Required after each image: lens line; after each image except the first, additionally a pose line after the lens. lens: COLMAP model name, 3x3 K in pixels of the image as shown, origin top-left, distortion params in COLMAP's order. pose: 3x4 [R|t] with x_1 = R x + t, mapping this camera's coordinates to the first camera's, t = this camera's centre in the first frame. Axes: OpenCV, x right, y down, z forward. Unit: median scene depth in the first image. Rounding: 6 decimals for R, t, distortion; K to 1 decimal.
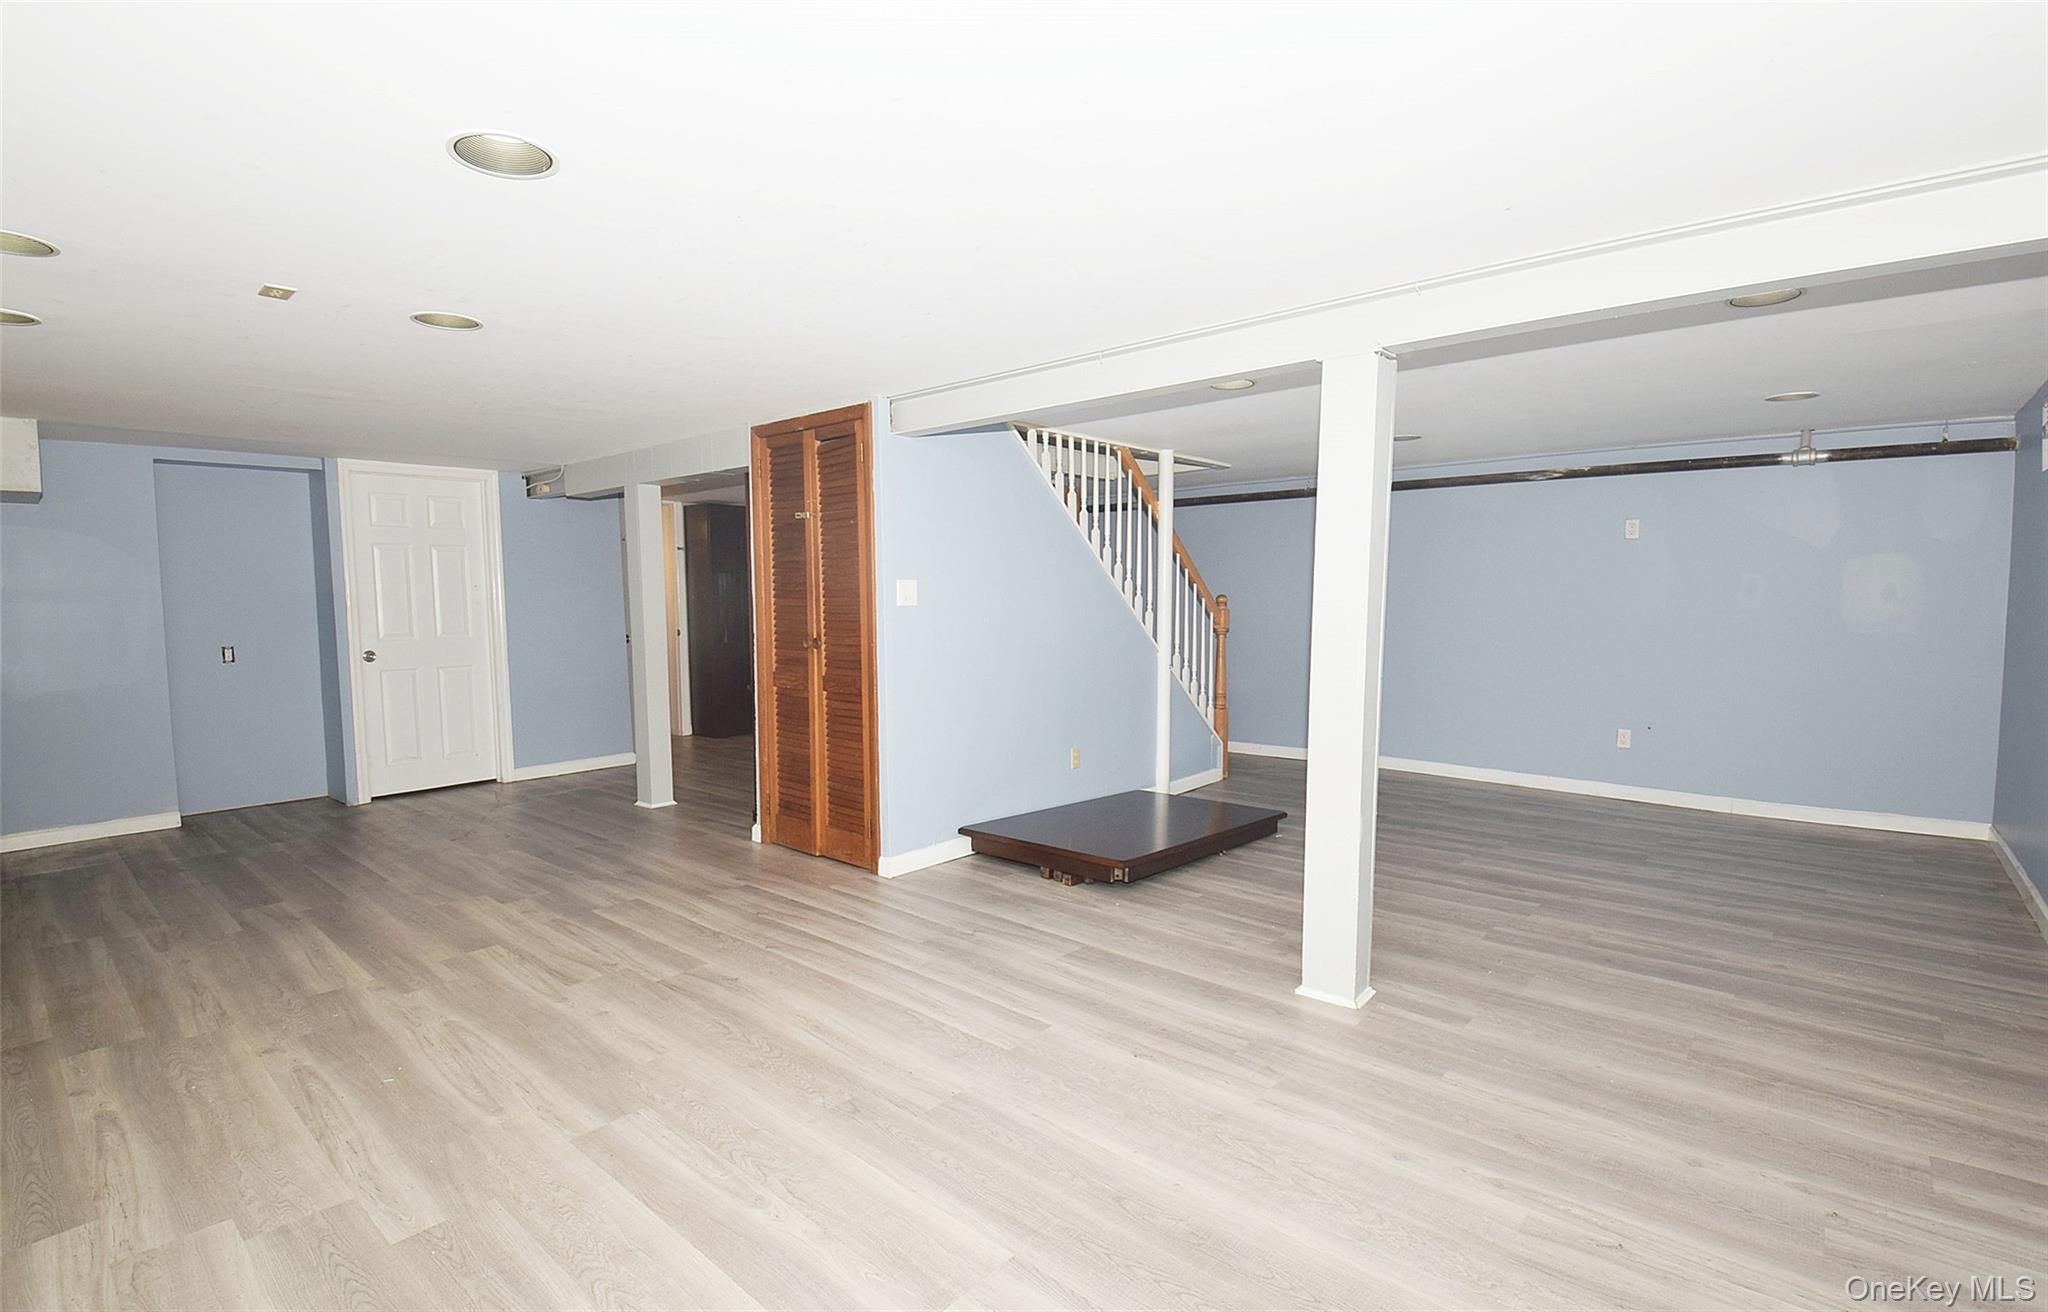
lens RADIAL K [[945.2, 0, 1016.1], [0, 945.2, 690.6], [0, 0, 1]] dist [-0.045653, 0.000480]
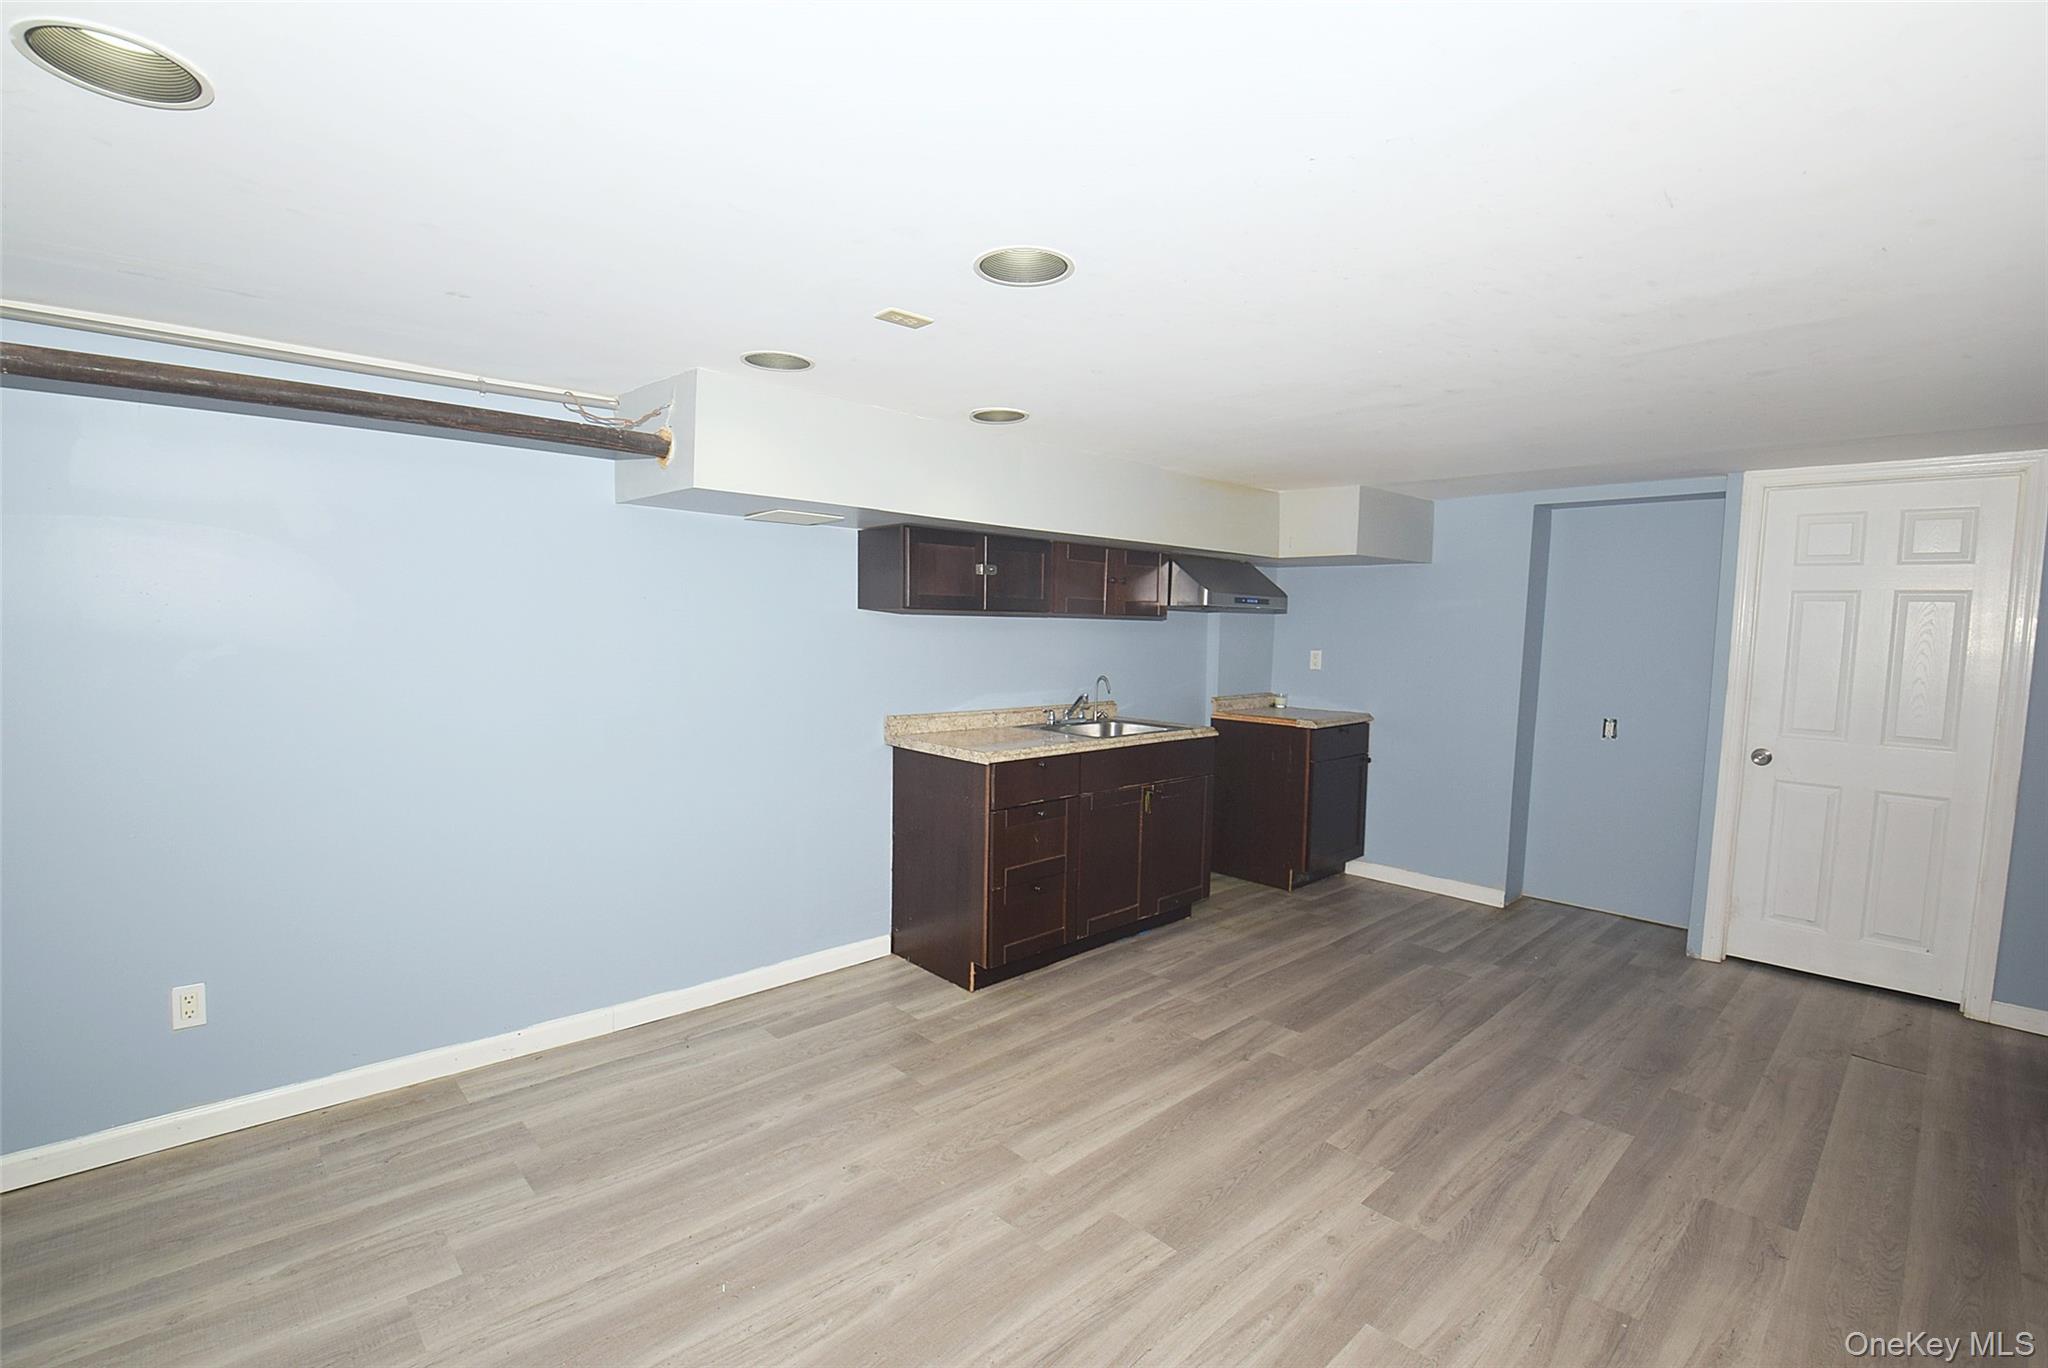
lens RADIAL K [[914.9, 0, 1020.6], [0, 914.9, 699.4], [0, 0, 1]] dist [0.019250, -0.033043]
pose [[-0.097406, 0.095038, -0.990697, 0.032706], [-0.121698, 0.986823, 0.106631, -0.145173], [0.987776, 0.130952, -0.084556, 0.871185]]
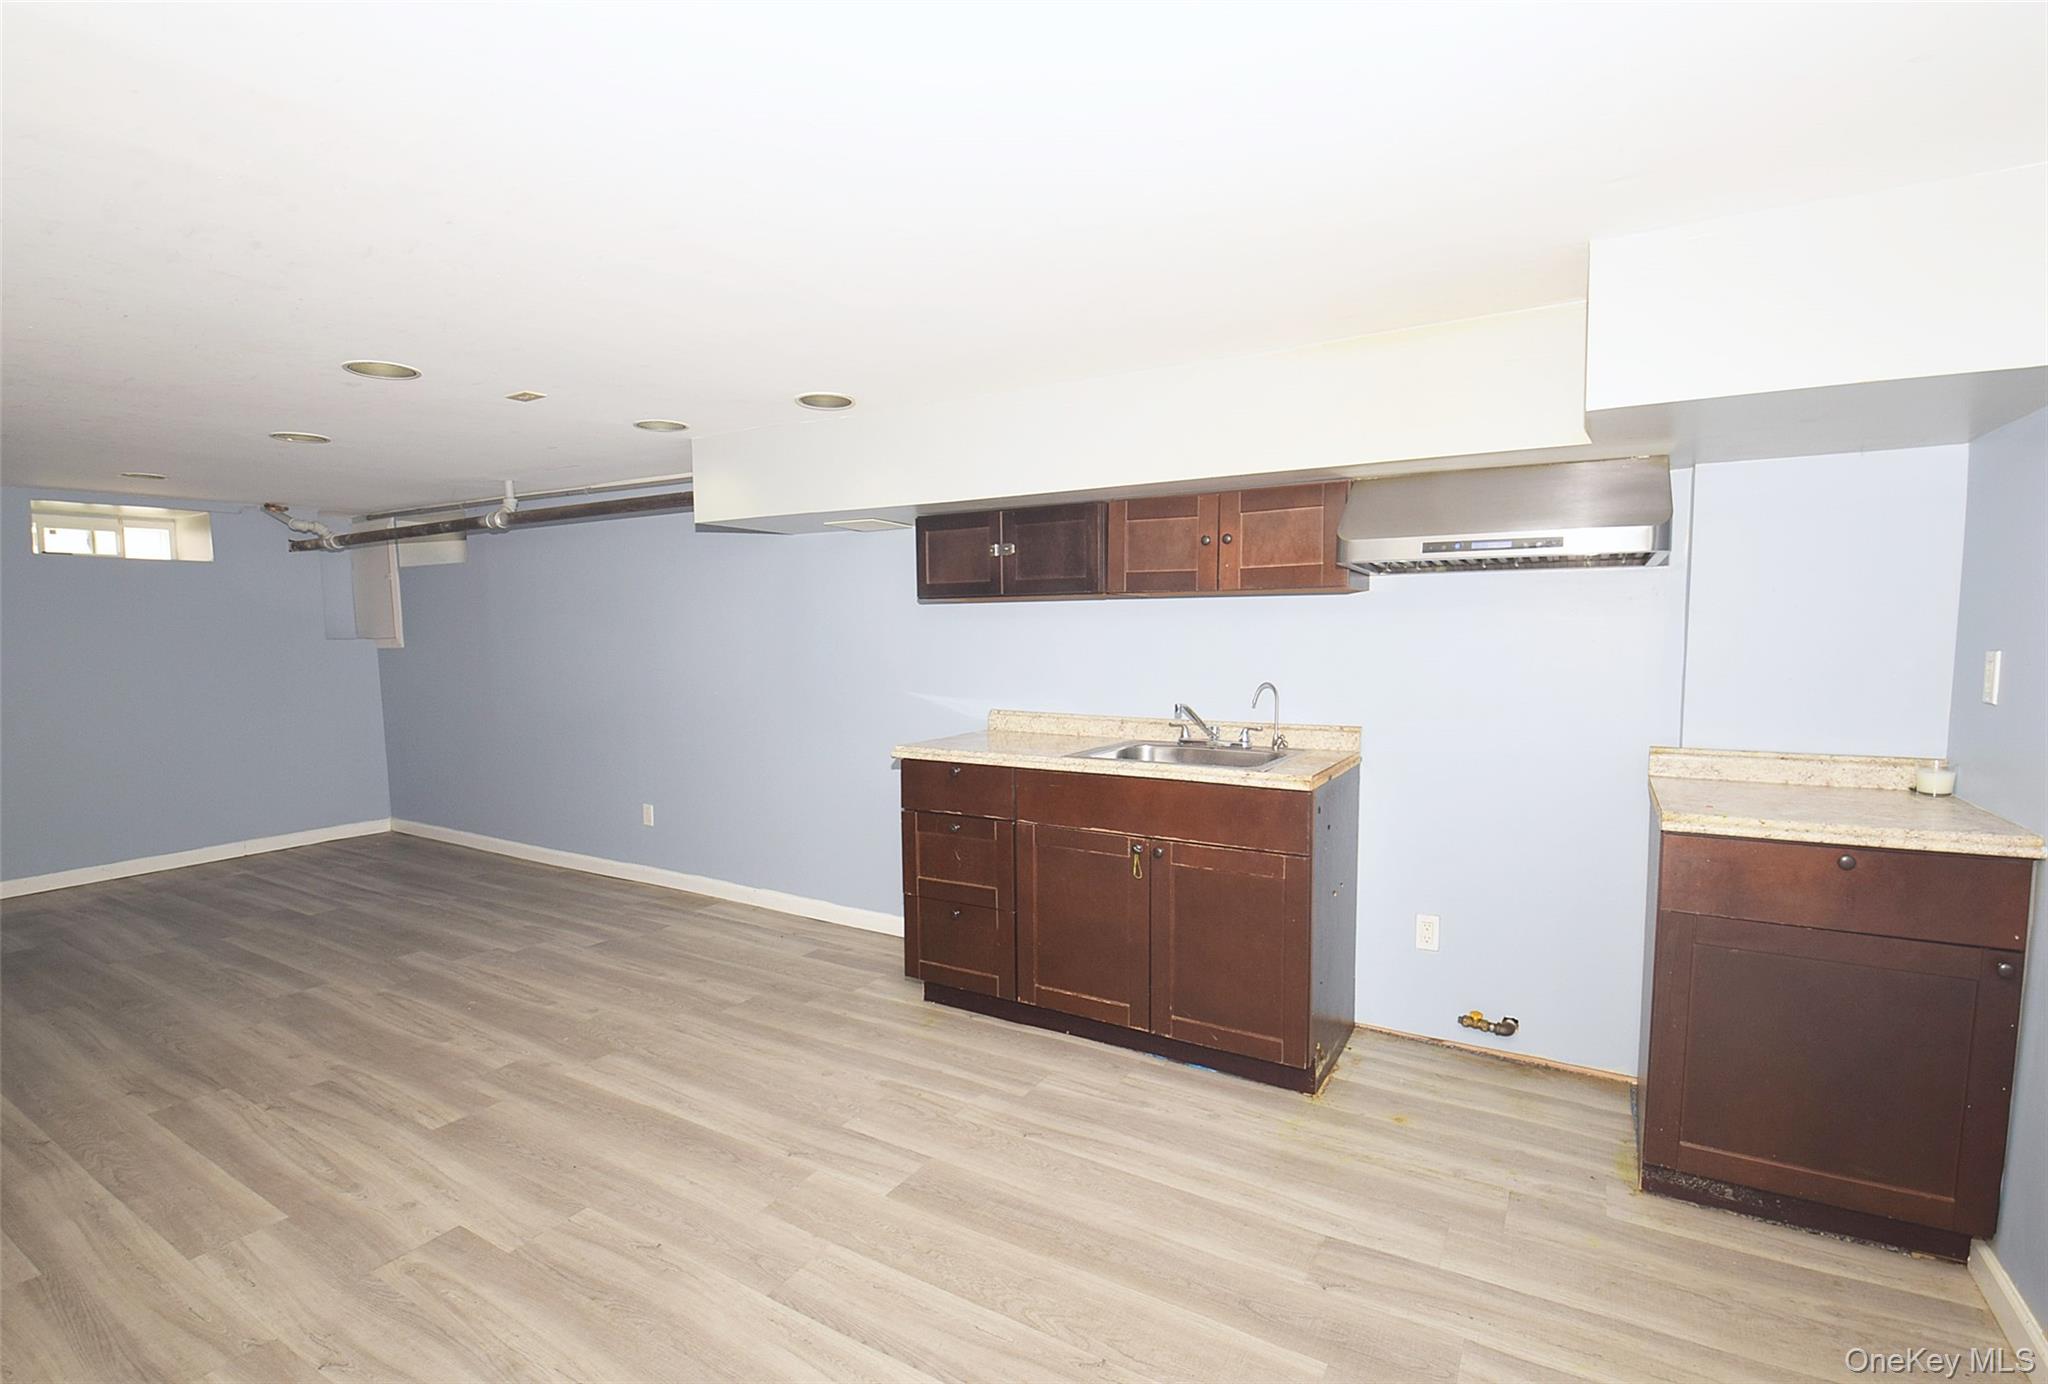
lens RADIAL K [[975.3, 0, 1013.6], [0, 975.3, 705.6], [0, 0, 1]] dist [0.013891, -0.018926]
pose [[-0.986438, 0.037474, -0.159800, -0.885365], [0.007021, 0.982331, 0.187023, -0.206659], [0.163985, 0.183364, -0.969271, 1.735190]]
